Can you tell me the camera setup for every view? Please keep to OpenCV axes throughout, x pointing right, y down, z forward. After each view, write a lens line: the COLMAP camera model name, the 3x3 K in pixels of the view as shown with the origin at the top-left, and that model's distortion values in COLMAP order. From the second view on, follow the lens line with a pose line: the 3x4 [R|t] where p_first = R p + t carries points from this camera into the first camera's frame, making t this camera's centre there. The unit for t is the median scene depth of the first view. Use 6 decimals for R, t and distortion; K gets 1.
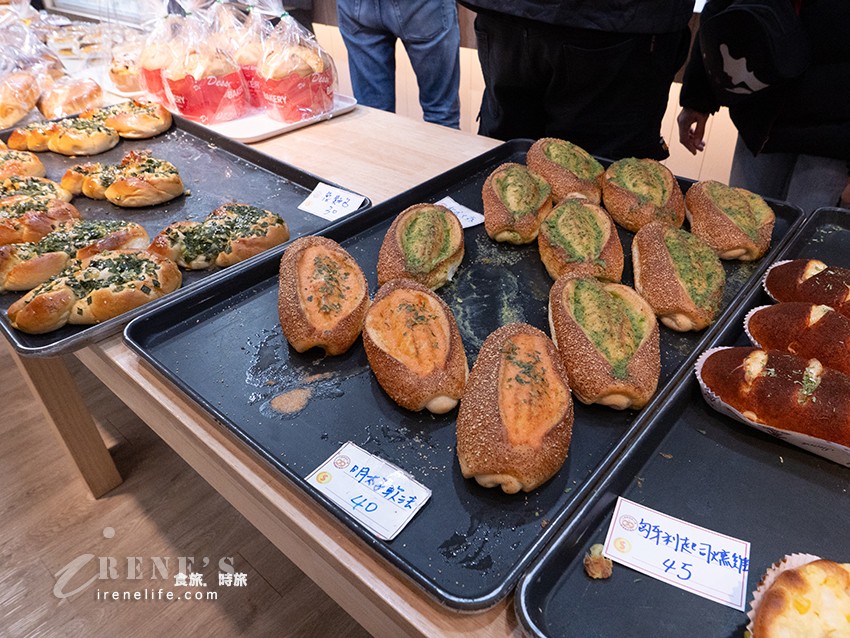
lens RADIAL K [[605.4, 0, 424.2], [0, 605.4, 318.9], [0, 0, 1]] dist [0.031913, 0.001824]
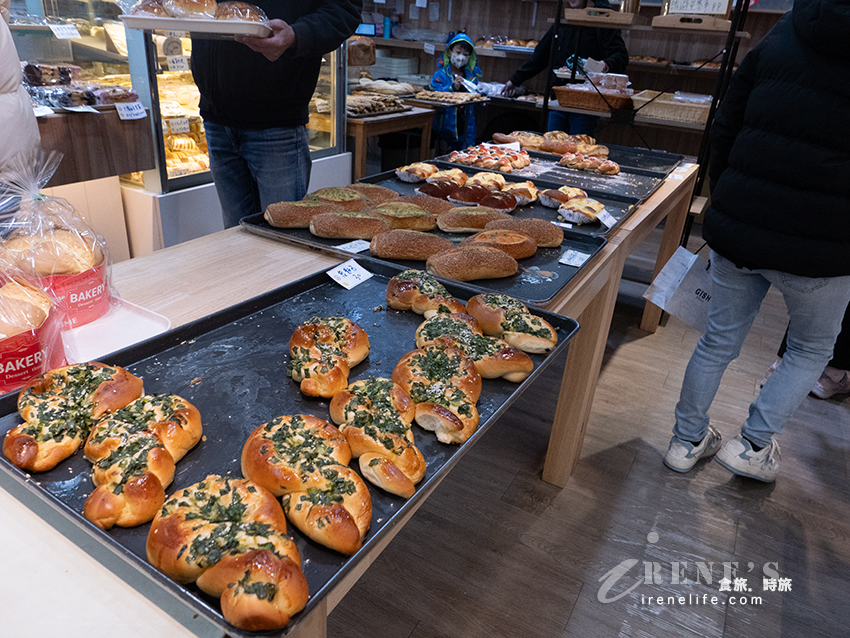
lens RADIAL K [[605.4, 0, 421.6], [0, 605.4, 317.7], [0, 0, 1]] dist [0.031913, 0.001824]
pose [[-0.189275, -0.432185, 0.881698, -1.374613], [0.519426, 0.717940, 0.463421, -0.646090], [-0.833290, 0.545691, 0.088600, 0.793860]]
